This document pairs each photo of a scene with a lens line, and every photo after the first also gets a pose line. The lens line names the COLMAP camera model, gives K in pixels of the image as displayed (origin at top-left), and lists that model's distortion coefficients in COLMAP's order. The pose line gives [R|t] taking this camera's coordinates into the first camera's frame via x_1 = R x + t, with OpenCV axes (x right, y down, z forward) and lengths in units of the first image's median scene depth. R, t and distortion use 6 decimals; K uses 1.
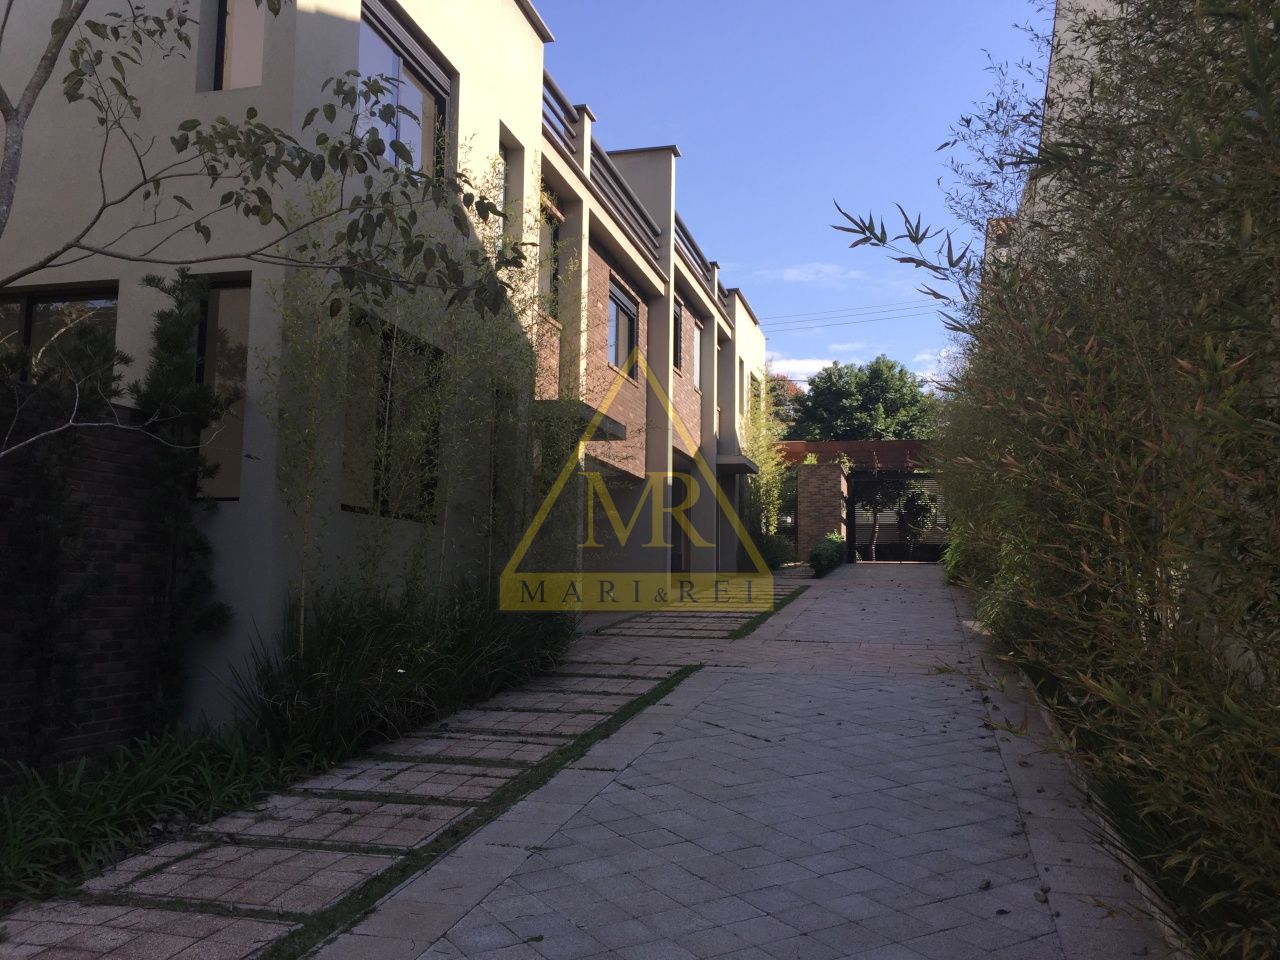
lens RADIAL K [[1098.2, 0, 640.5], [0, 1098.2, 477.5], [0, 0, 1]] dist [0.067506, -0.095634]
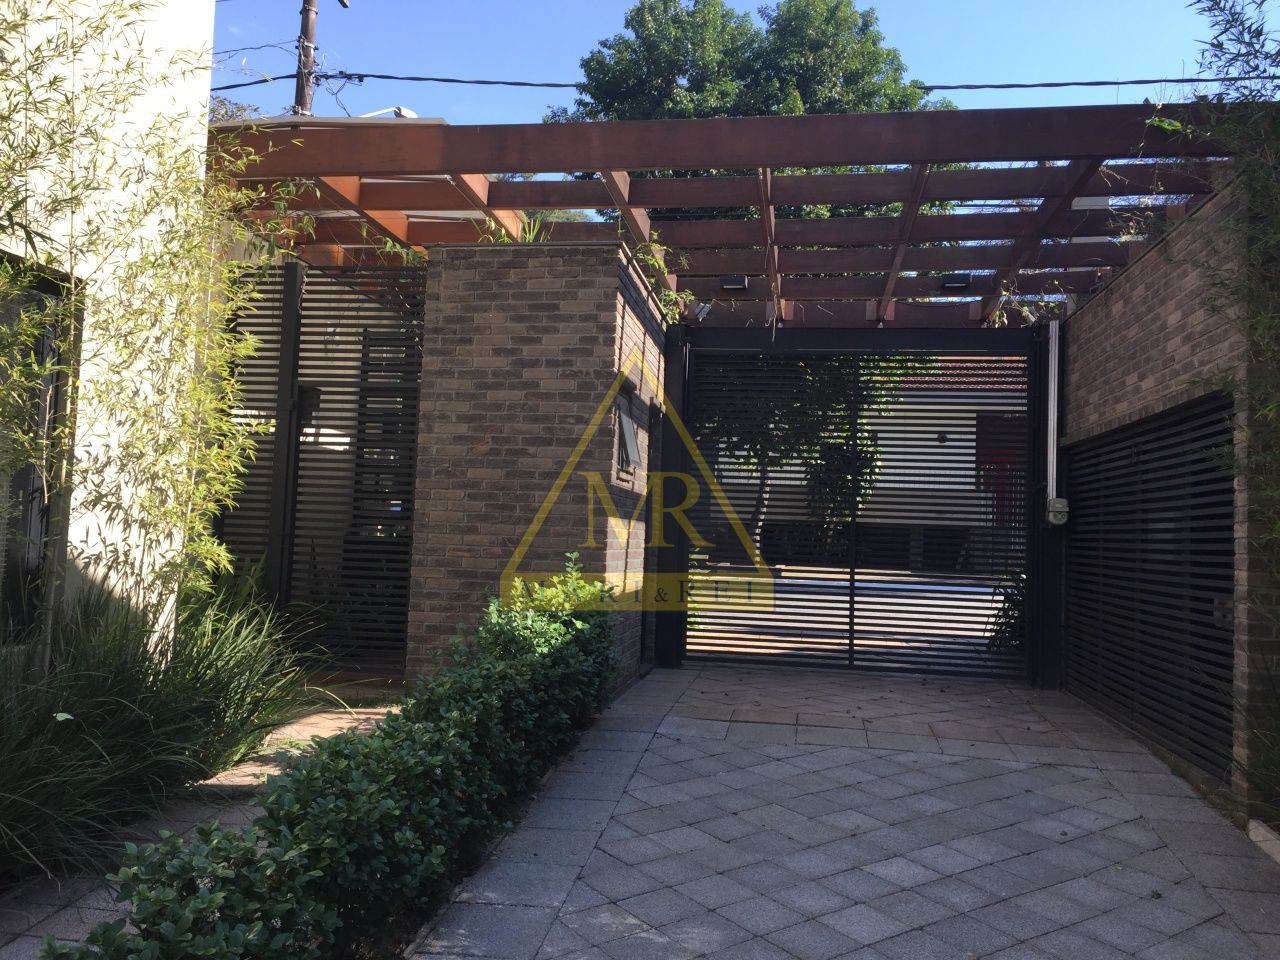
lens RADIAL K [[1098.2, 0, 639.4], [0, 1098.2, 480.5], [0, 0, 1]] dist [0.067506, -0.095634]
pose [[0.994437, 0.034181, 0.099634, 0.160941], [-0.039925, 0.997619, 0.056240, 0.020456], [-0.097475, -0.059905, 0.993434, 0.757413]]
